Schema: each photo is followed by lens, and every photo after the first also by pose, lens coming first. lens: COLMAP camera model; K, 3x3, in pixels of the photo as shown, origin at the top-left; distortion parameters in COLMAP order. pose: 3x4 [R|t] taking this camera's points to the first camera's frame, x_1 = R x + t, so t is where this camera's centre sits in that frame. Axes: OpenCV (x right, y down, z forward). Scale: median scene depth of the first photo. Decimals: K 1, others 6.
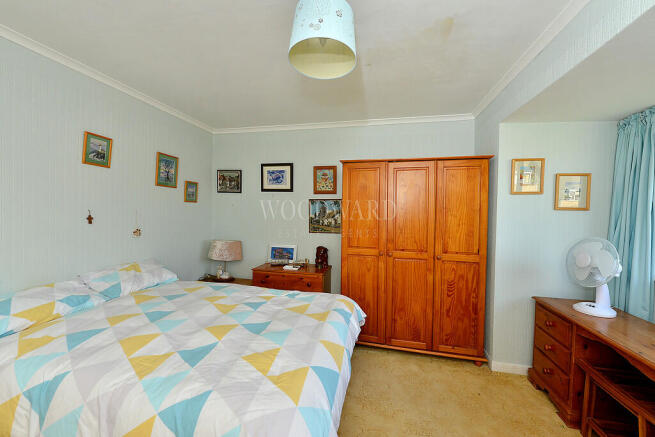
lens RADIAL K [[258.9, 0, 327.9], [0, 258.9, 216.4], [0, 0, 1]] dist [-0.005383, -0.000426]
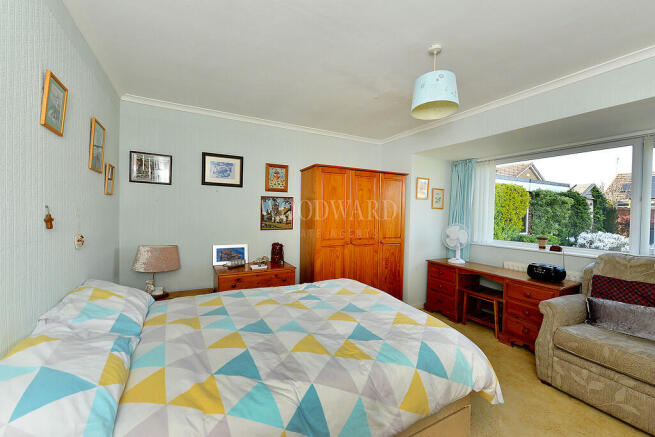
lens RADIAL K [[258.9, 0, 327.4], [0, 258.9, 216.1], [0, 0, 1]] dist [-0.005383, -0.000426]
pose [[0.757423, -0.014240, 0.652769, -0.532555], [0.006460, 0.999877, 0.014317, -0.003438], [-0.652893, -0.006627, 0.757421, 0.093035]]
